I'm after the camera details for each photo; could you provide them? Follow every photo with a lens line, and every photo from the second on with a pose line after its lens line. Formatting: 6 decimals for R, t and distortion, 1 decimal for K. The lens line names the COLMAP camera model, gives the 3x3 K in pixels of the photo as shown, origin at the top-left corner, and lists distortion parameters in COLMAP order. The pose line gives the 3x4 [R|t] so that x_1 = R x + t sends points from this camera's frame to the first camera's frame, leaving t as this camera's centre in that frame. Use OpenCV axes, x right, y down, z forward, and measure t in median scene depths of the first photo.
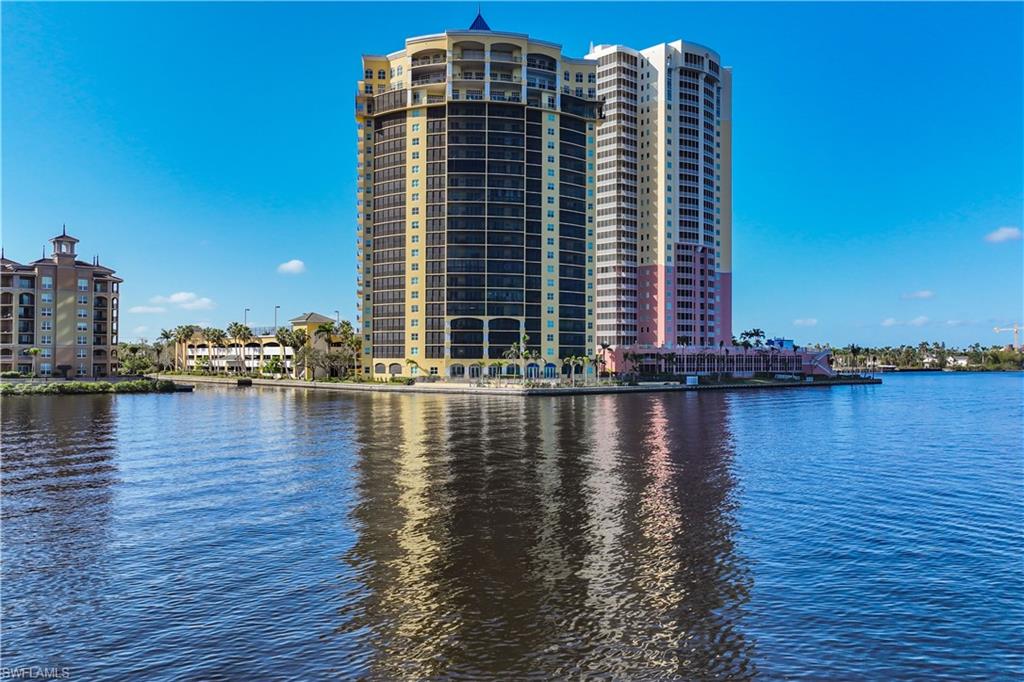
lens RADIAL K [[719.2, 0, 511.8], [0, 719.2, 340.2], [0, 0, 1]] dist [-0.005635, -0.016777]
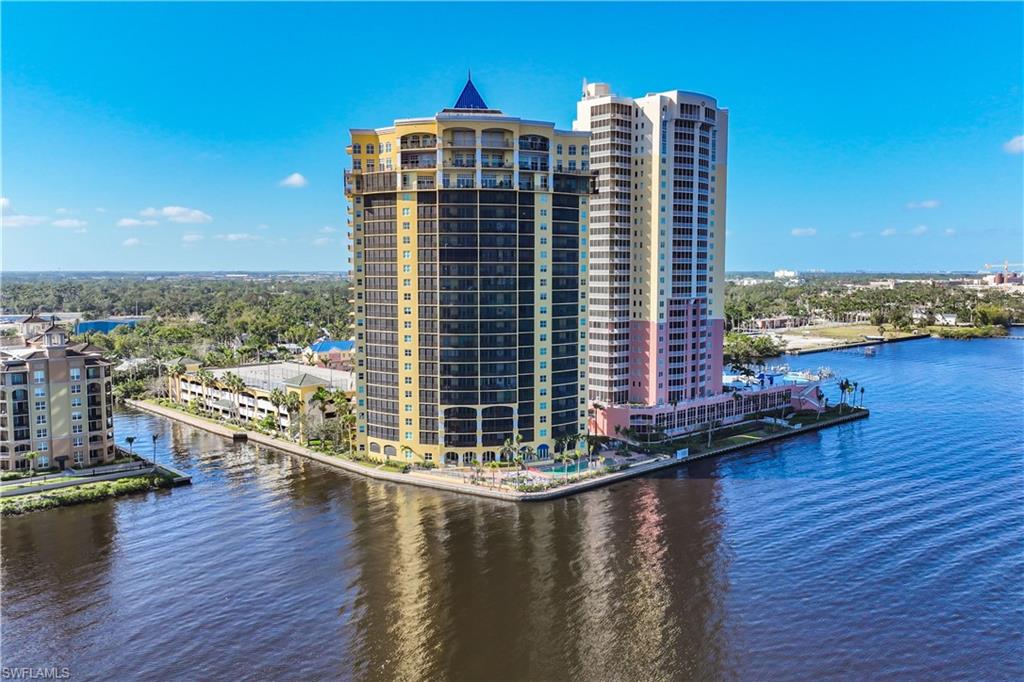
lens RADIAL K [[719.2, 0, 513.7], [0, 719.2, 333.8], [0, 0, 1]] dist [-0.005635, -0.016777]
pose [[0.999907, -0.005581, 0.012450, 0.000418], [0.004499, 0.996347, 0.085274, -0.208255], [-0.012881, -0.085210, 0.996280, 0.002748]]
